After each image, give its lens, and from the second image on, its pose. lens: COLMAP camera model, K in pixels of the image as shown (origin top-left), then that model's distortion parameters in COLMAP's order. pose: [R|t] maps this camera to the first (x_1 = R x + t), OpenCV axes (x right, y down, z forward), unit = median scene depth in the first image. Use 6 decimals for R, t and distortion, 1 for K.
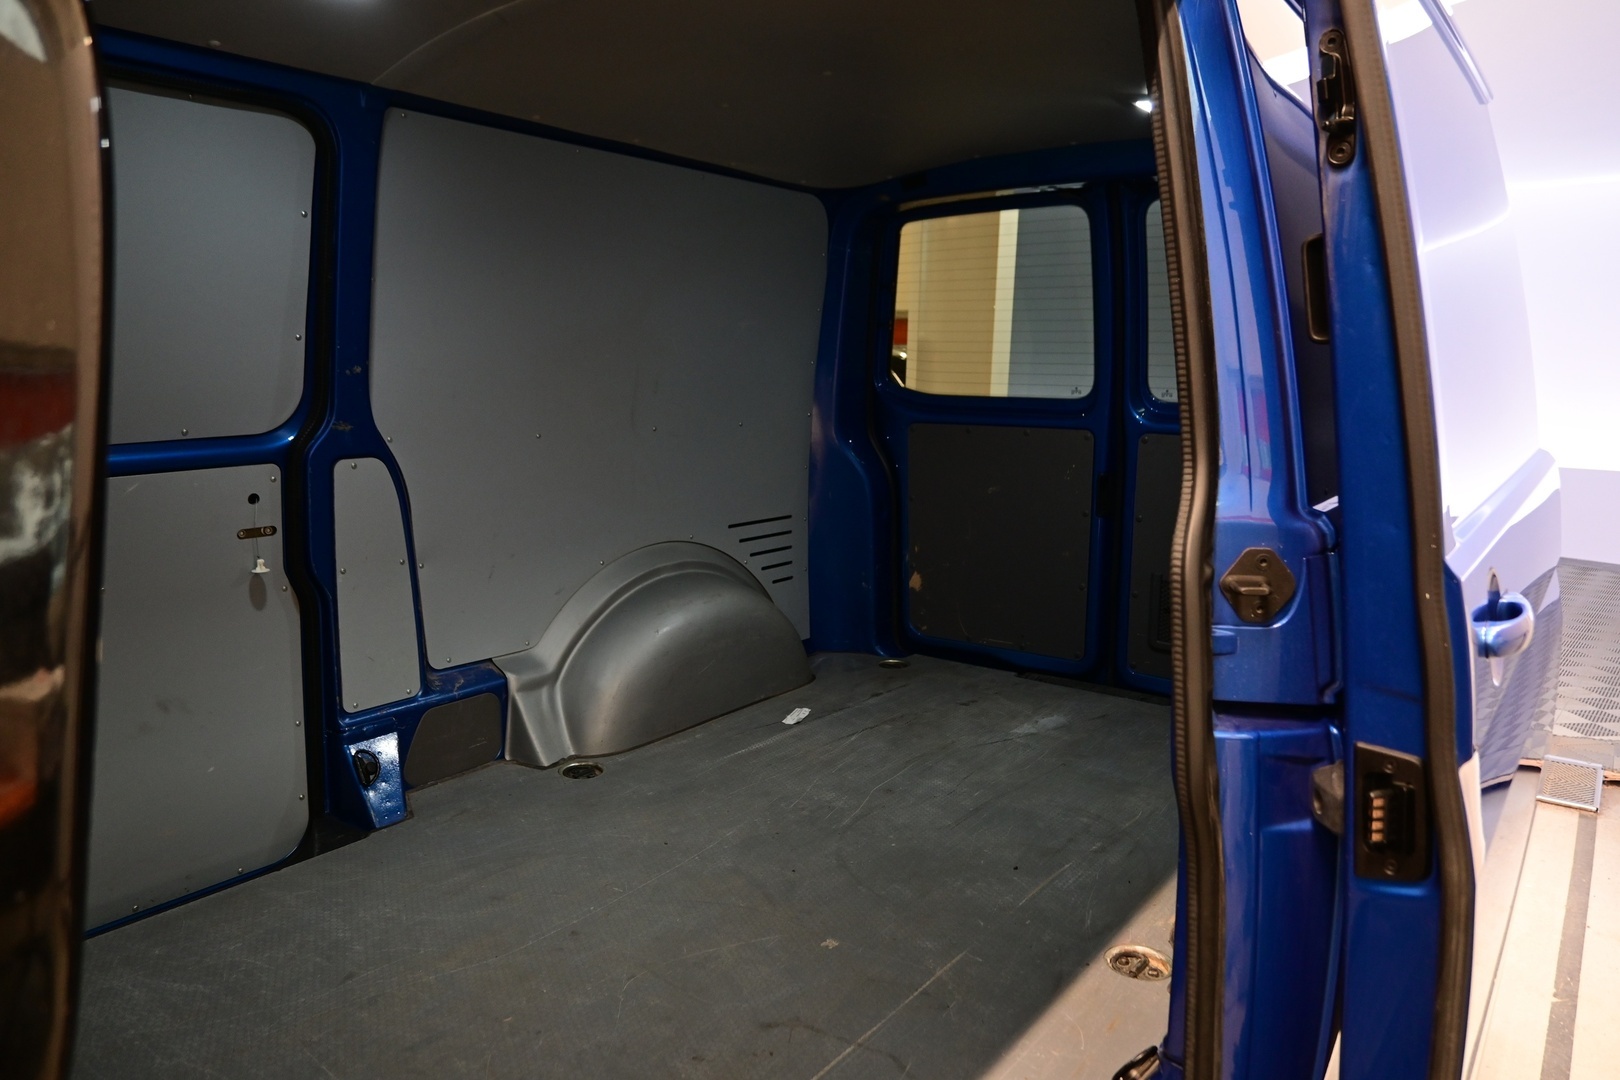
lens RADIAL K [[1107.0, 0, 810.5], [0, 1107.0, 541.1], [0, 0, 1]] dist [0.005003, -0.003954]
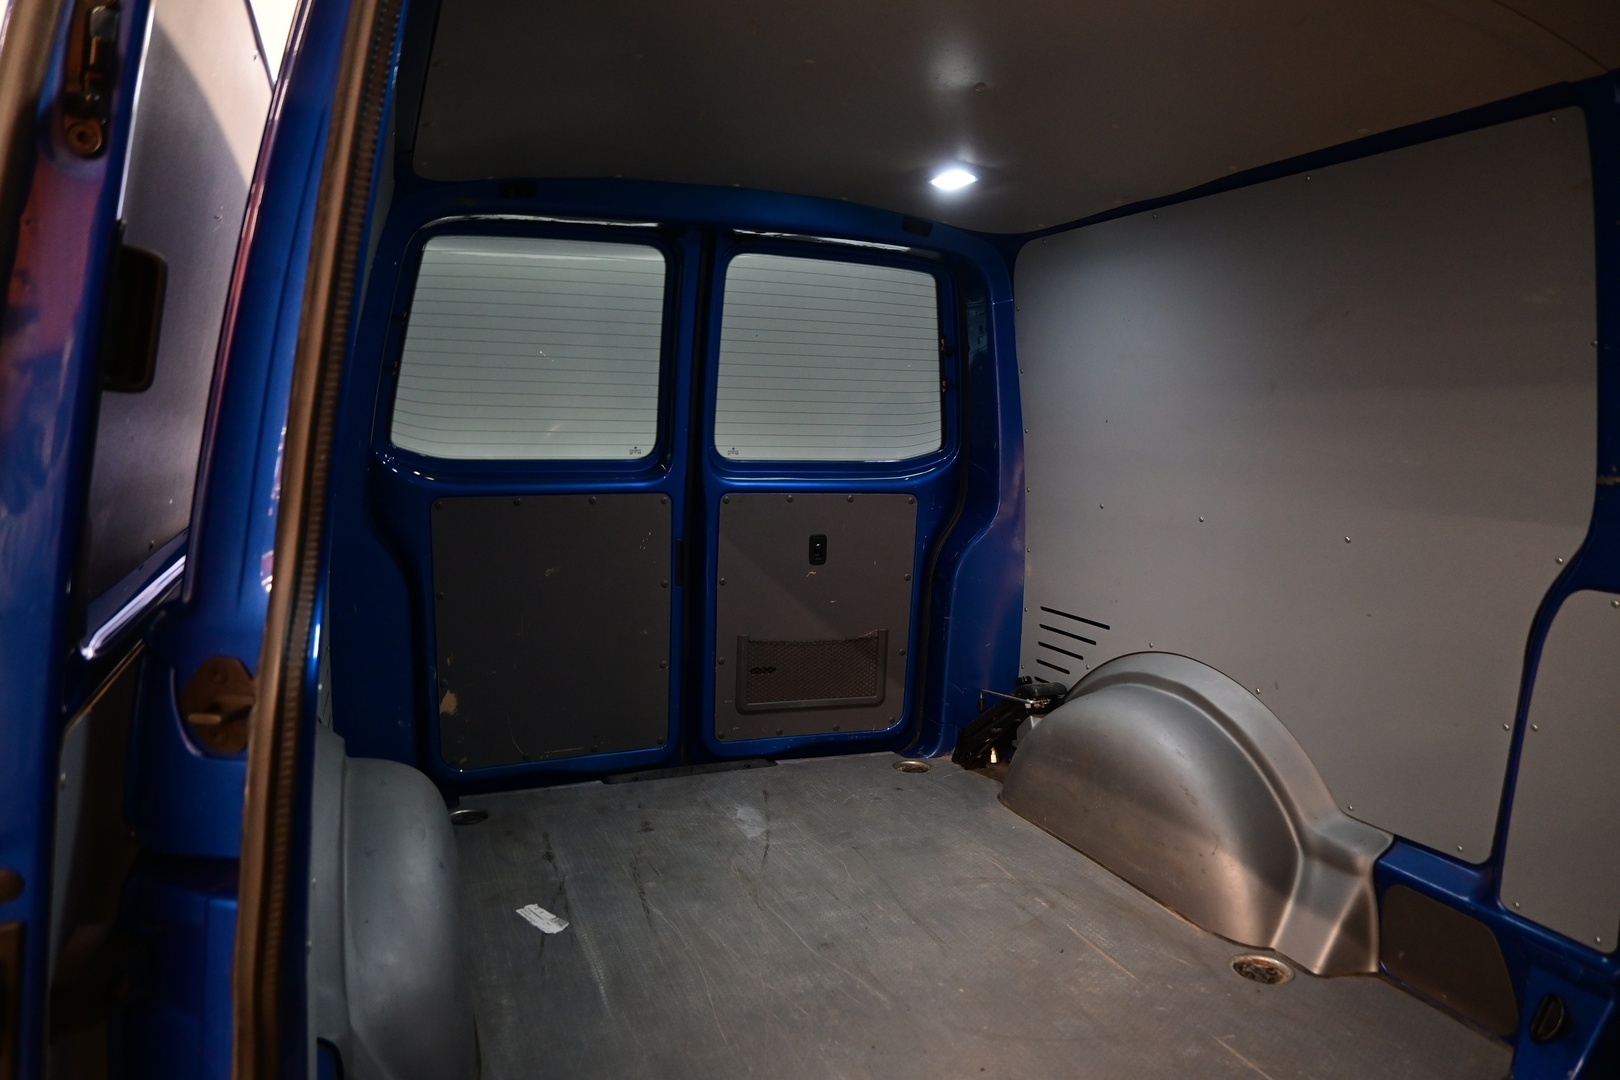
lens RADIAL K [[1107.0, 0, 807.5], [0, 1107.0, 538.6], [0, 0, 1]] dist [0.005003, -0.003954]
pose [[0.507984, -0.099697, 0.855577, -0.472049], [0.126225, 0.991172, 0.040554, -0.085065], [-0.852068, 0.087395, 0.516084, 0.430714]]
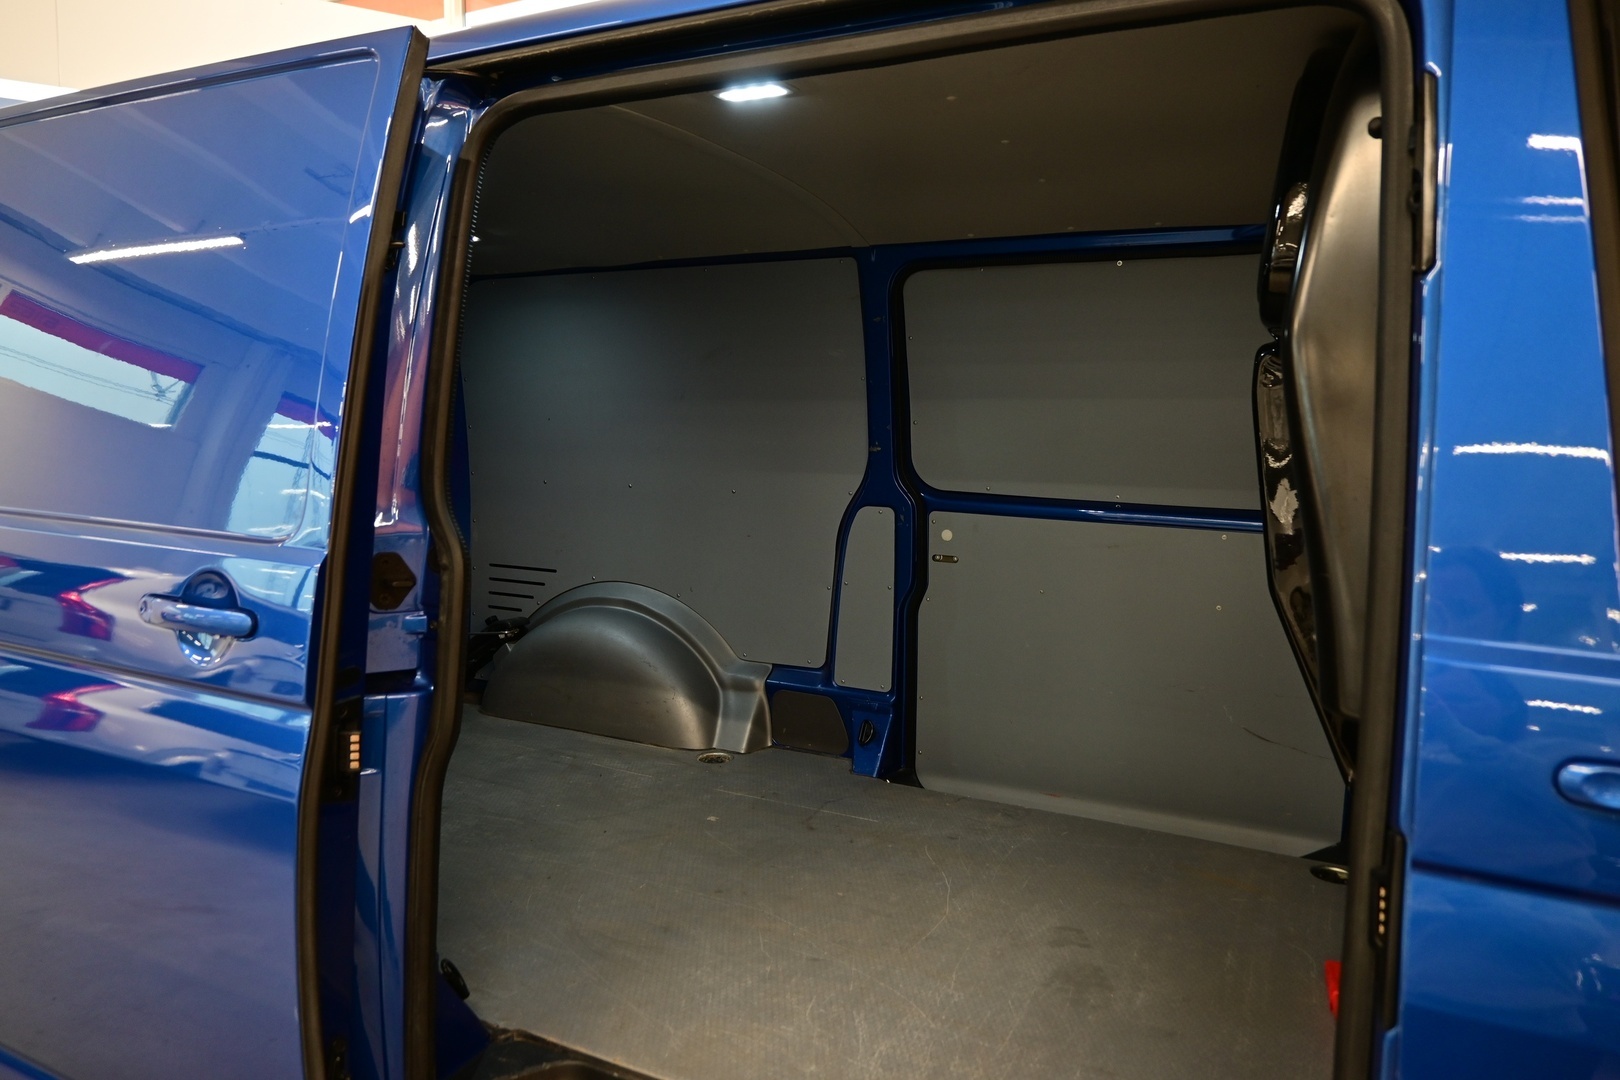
lens RADIAL K [[1107.0, 0, 808.1], [0, 1107.0, 539.7], [0, 0, 1]] dist [0.005003, -0.003954]
pose [[-0.174229, -0.114002, 0.978084, -0.804596], [0.137037, 0.980803, 0.138730, -0.109621], [-0.975123, 0.158204, -0.155262, 0.595544]]
